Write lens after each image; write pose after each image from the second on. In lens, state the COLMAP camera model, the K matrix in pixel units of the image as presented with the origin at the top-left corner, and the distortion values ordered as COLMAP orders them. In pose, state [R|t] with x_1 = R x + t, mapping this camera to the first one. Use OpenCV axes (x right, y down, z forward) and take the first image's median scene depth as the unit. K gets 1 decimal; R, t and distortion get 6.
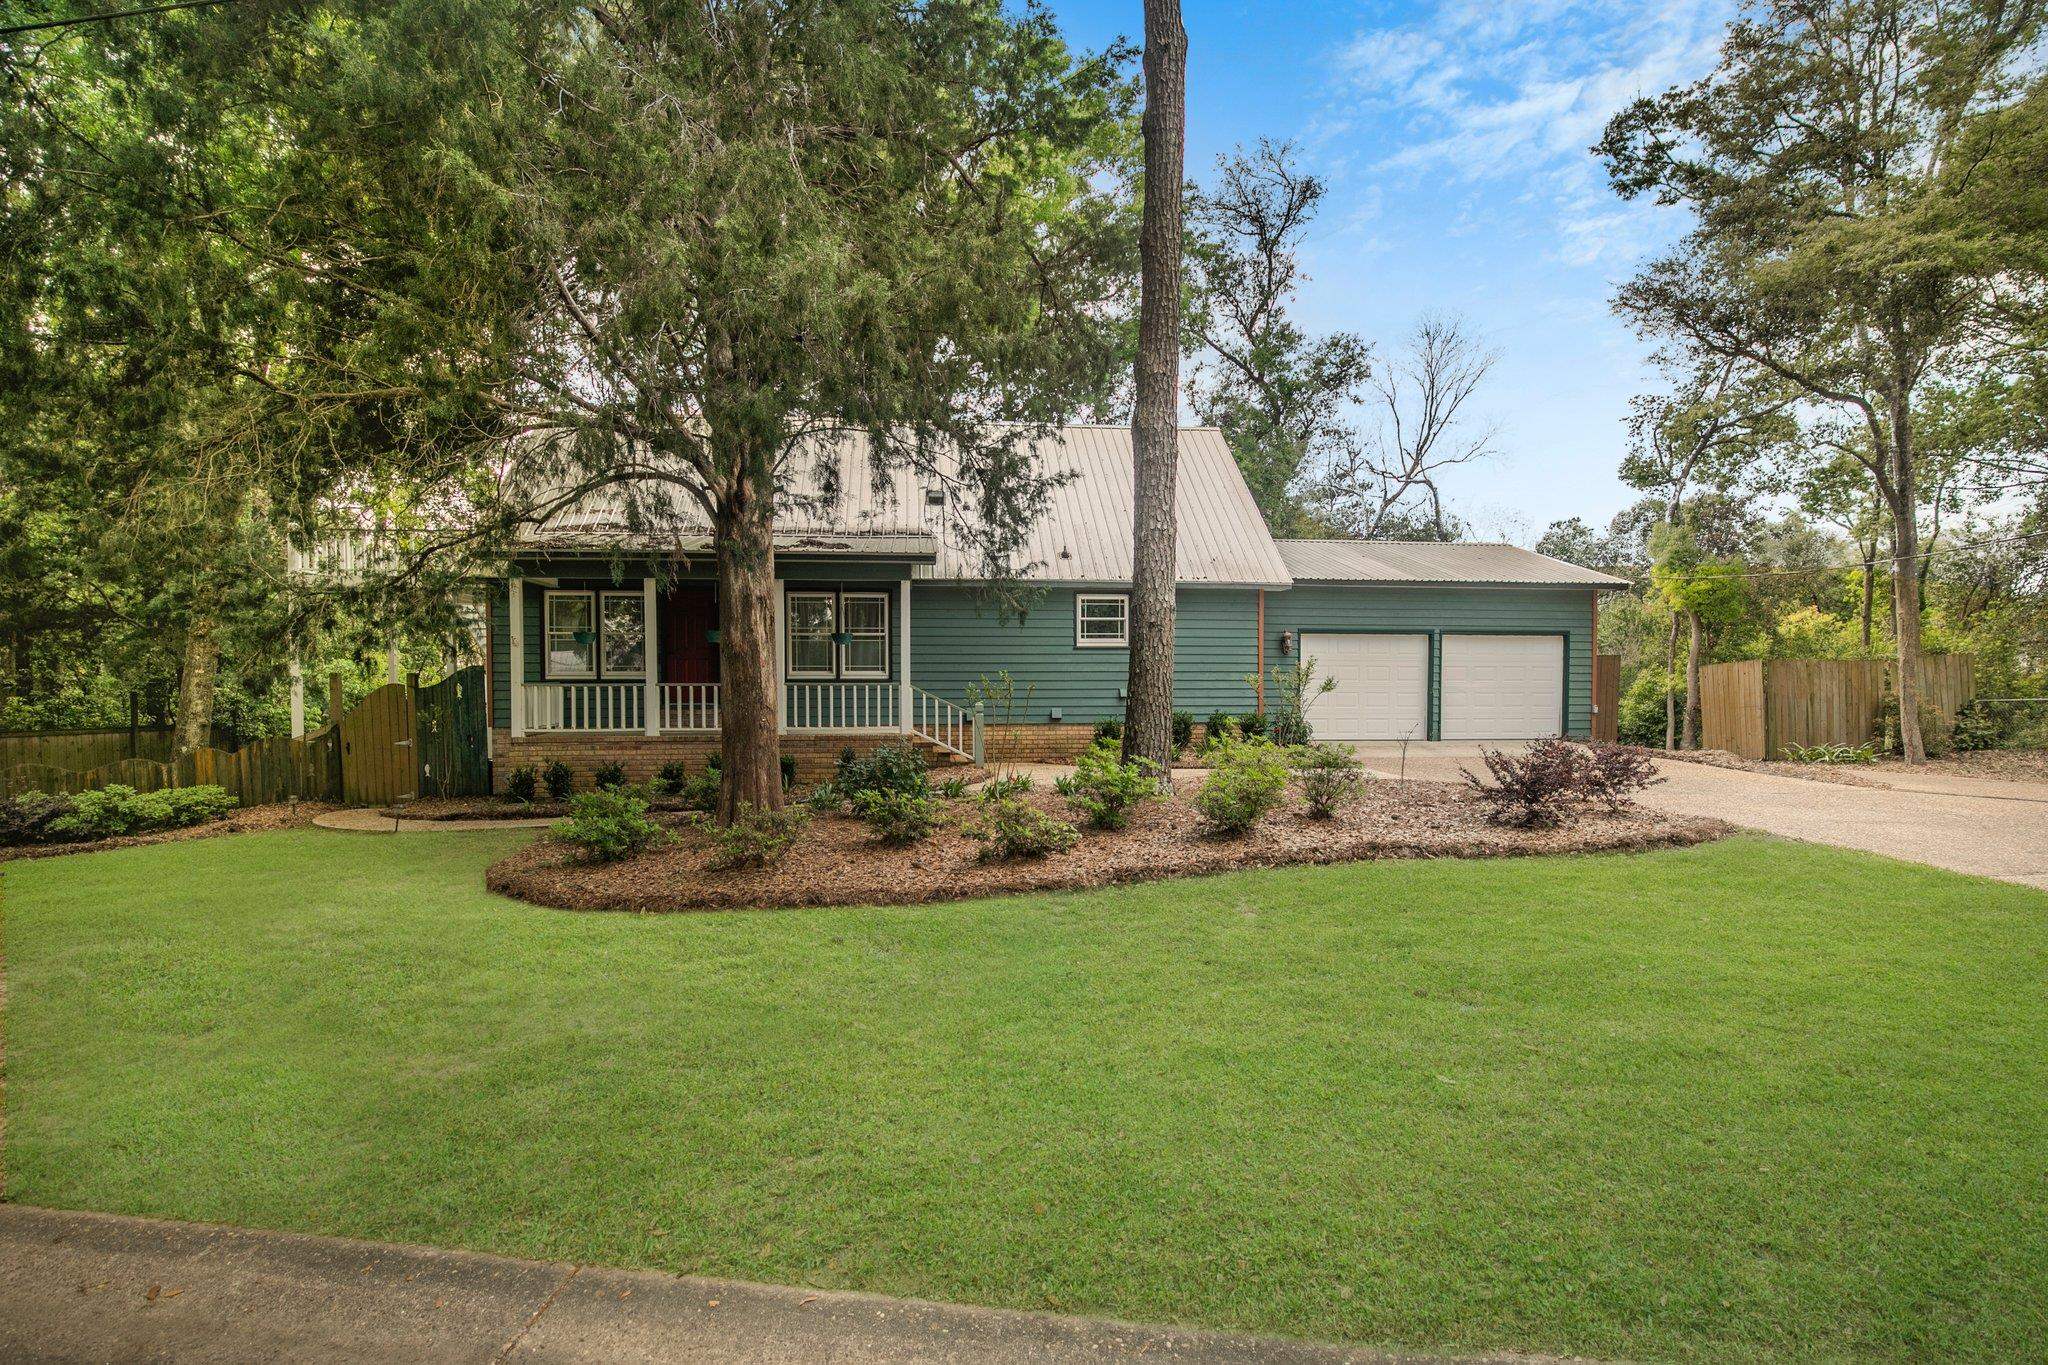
lens RADIAL K [[927.7, 0, 1024.0], [0, 927.7, 682.5], [0, 0, 1]] dist [-0.046786, -0.000009]
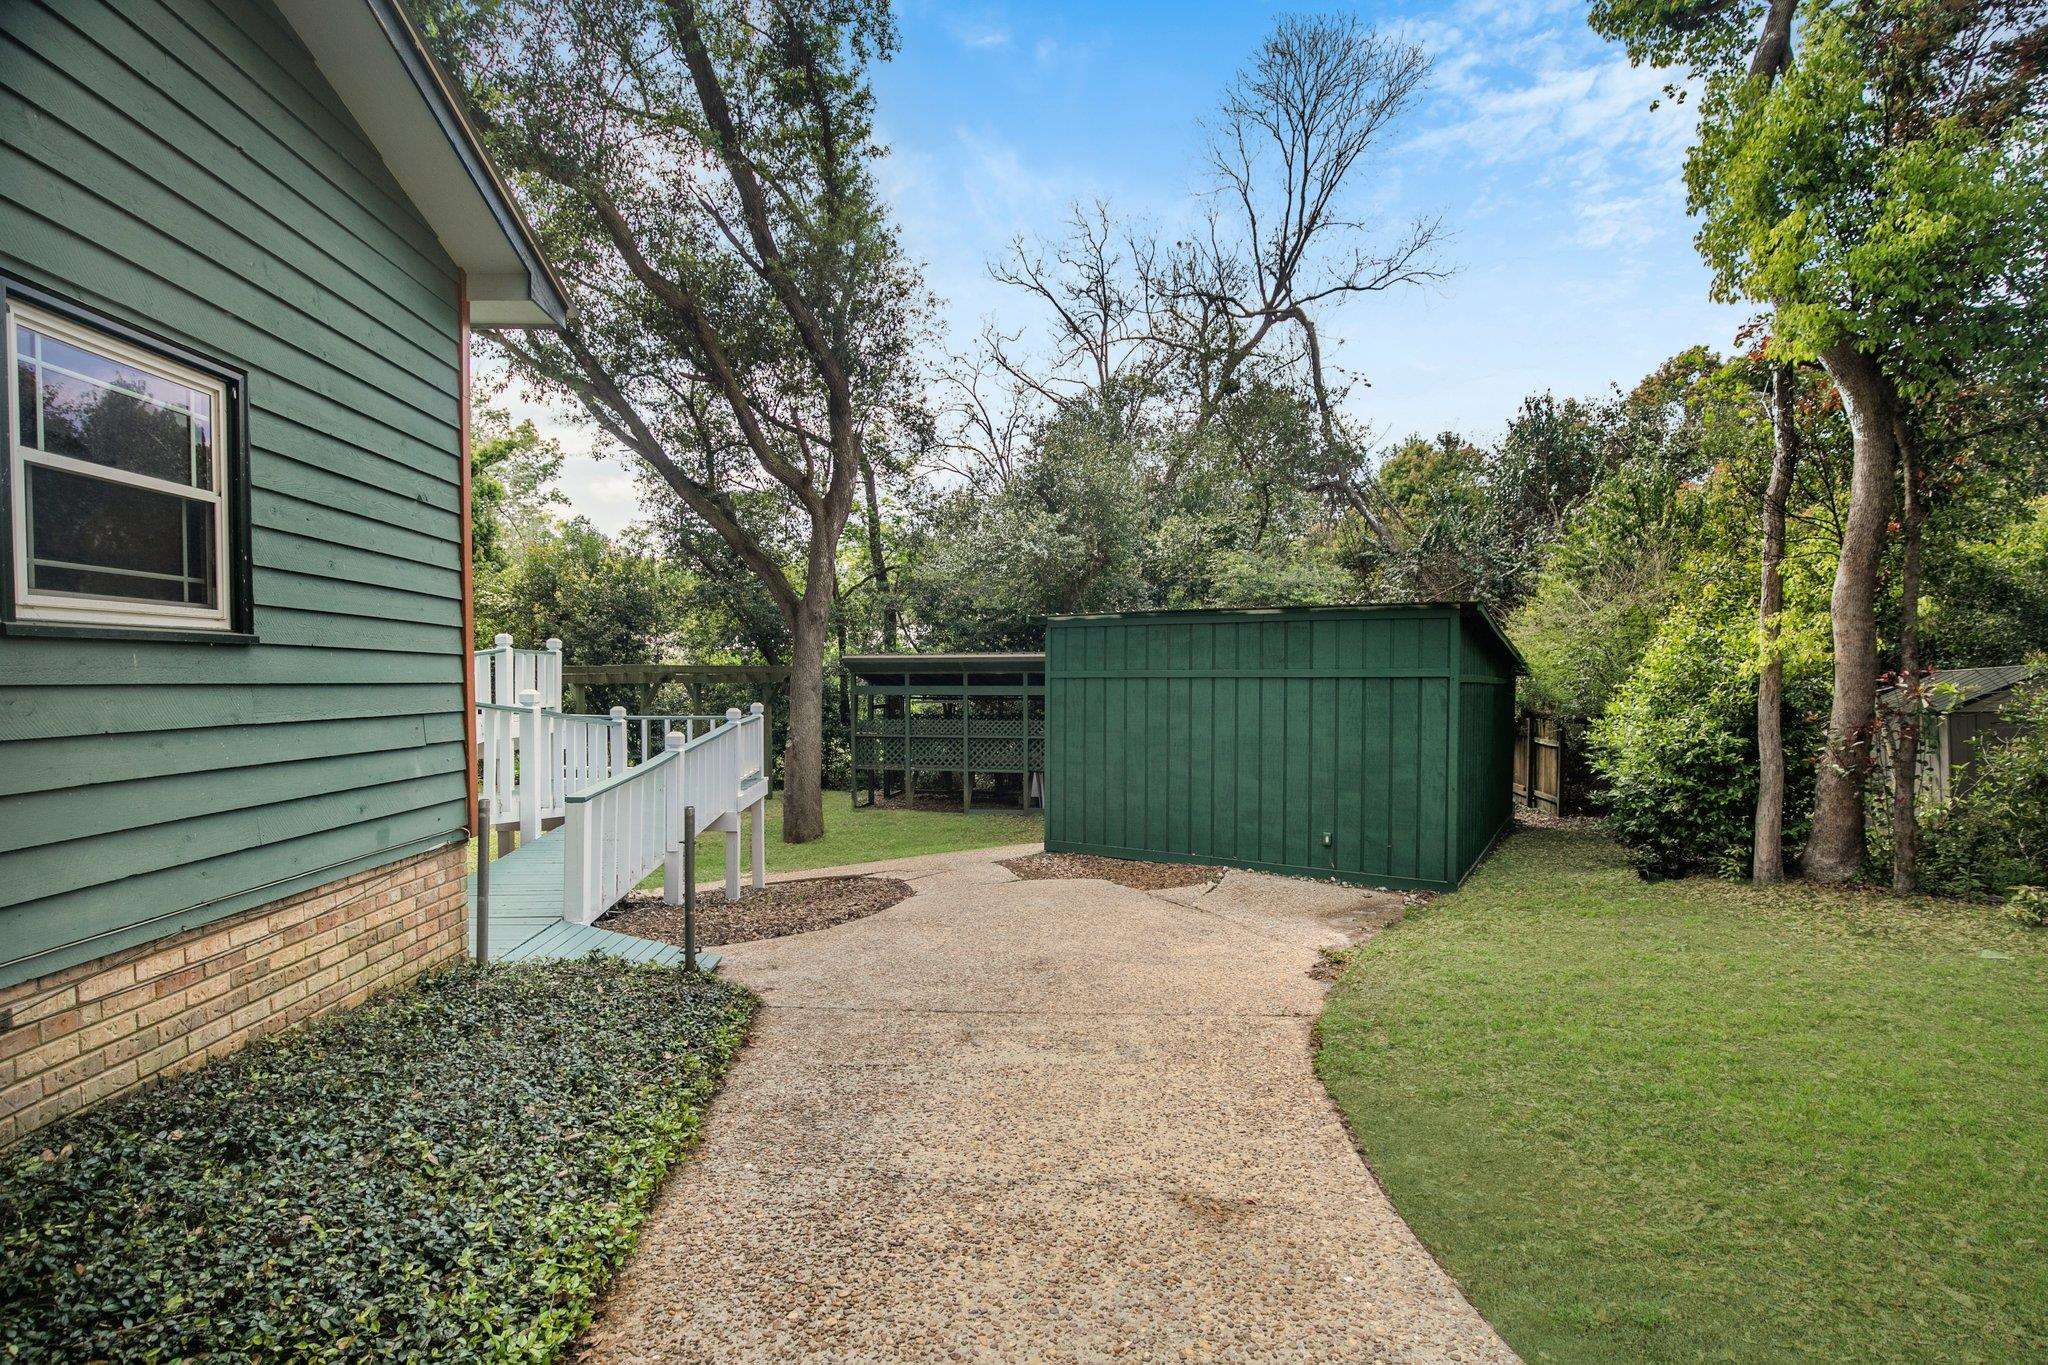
lens RADIAL K [[927.7, 0, 1024.0], [0, 927.7, 682.5], [0, 0, 1]] dist [-0.046786, -0.000009]
pose [[0.999394, -0.008376, -0.033797, 0.508094], [0.008814, 0.999879, 0.012804, 0.007322], [0.033686, -0.013094, 0.999347, 0.738773]]
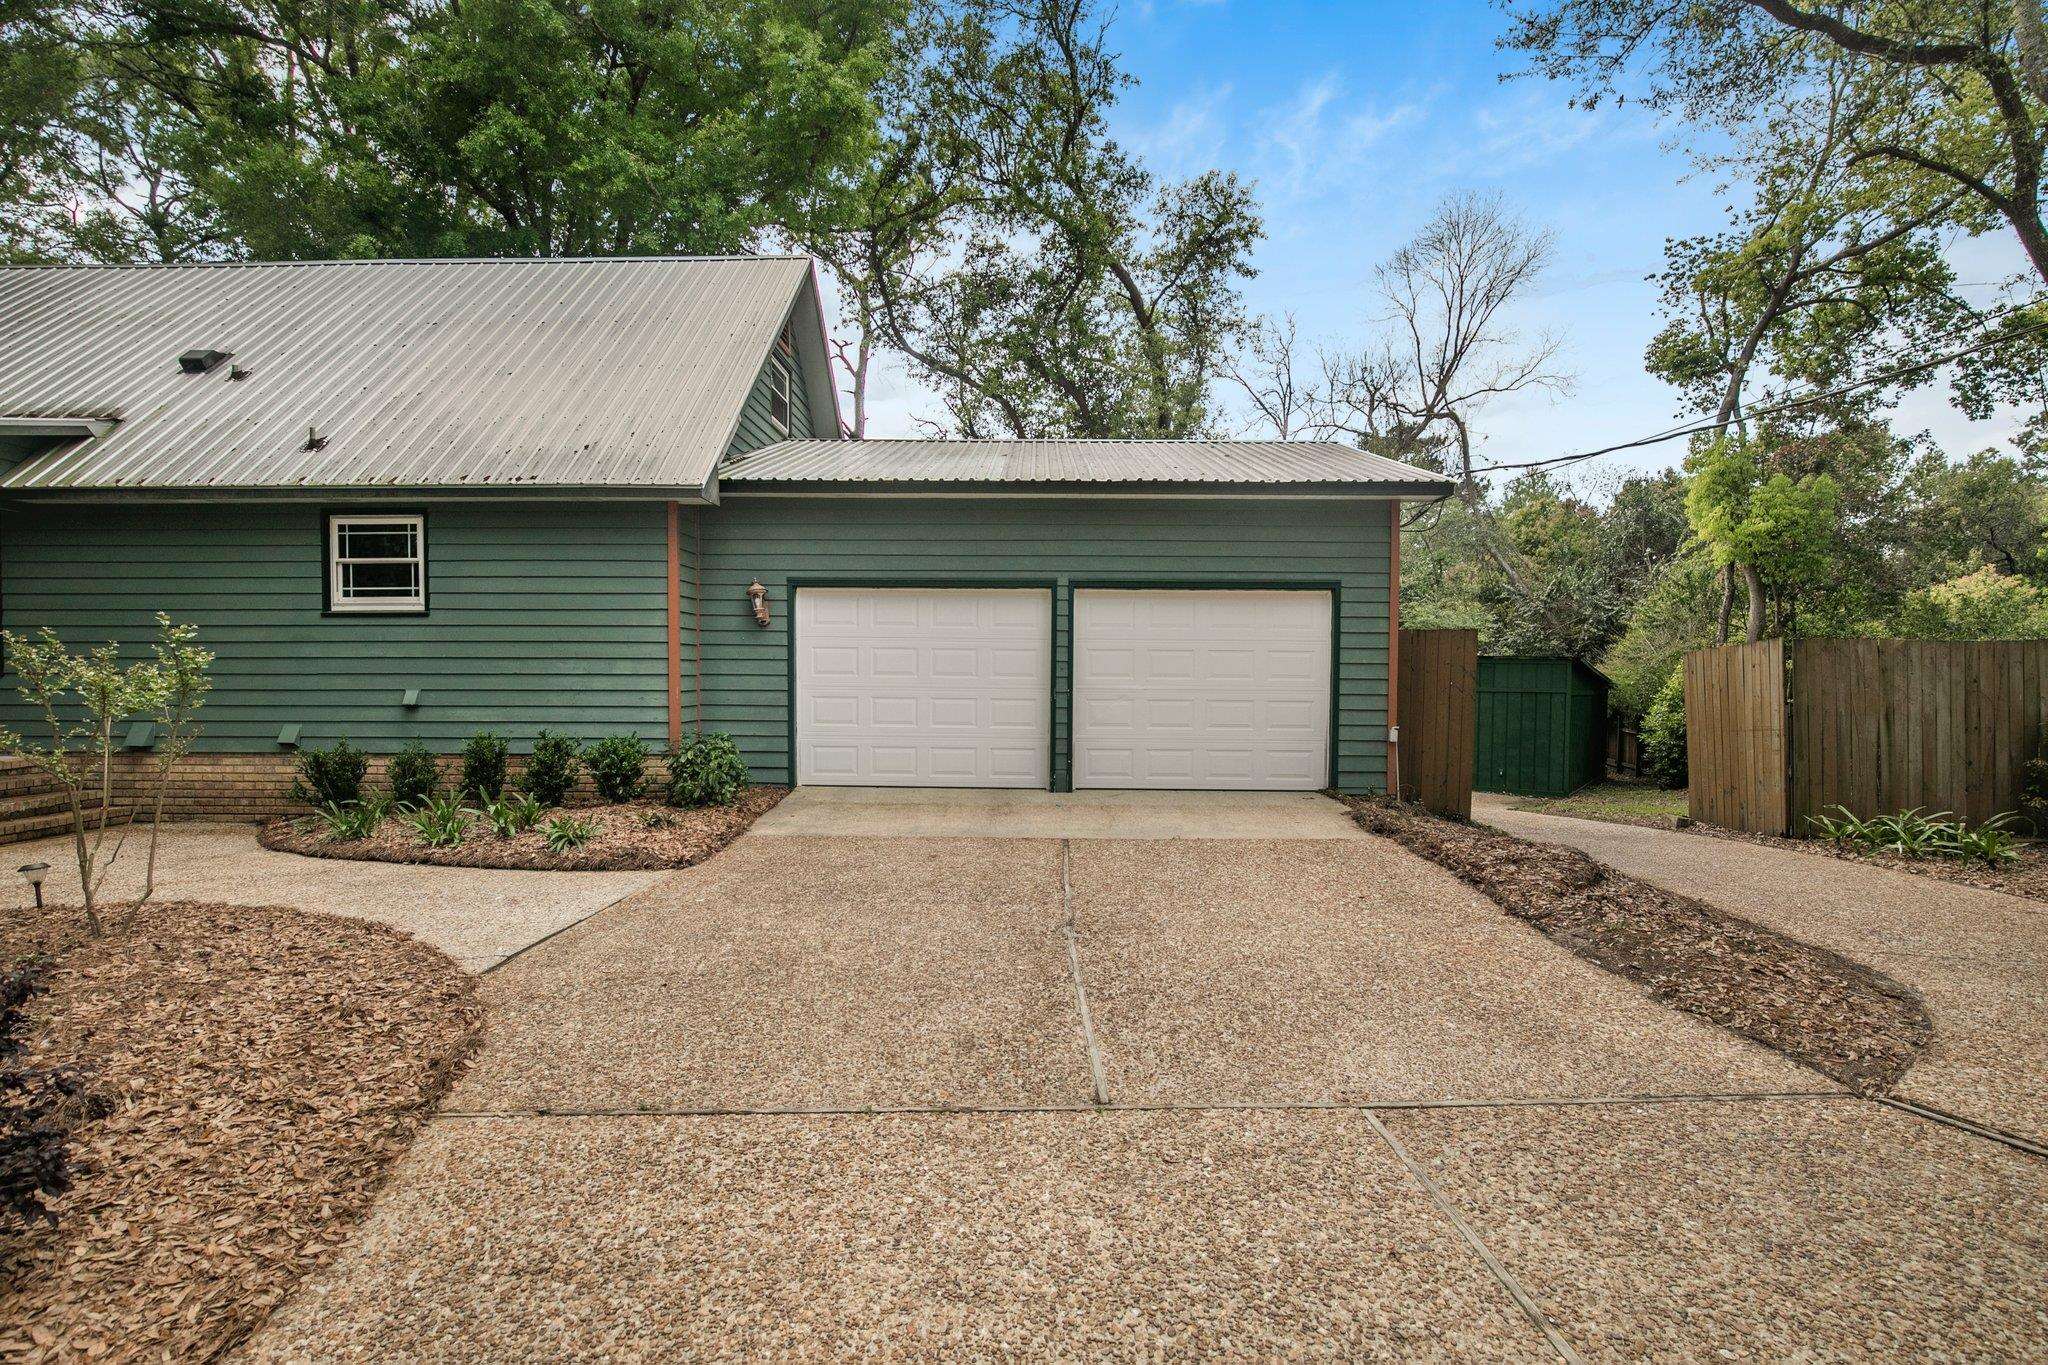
lens RADIAL K [[956.5, 0, 1040.8], [0, 956.5, 676.8], [0, 0, 1]] dist [-0.024875, 0.000648]
pose [[0.994639, 0.006038, -0.103228, 0.318226], [-0.005316, 0.999959, 0.007271, -0.003876], [0.103267, -0.006684, 0.994631, 0.295000]]
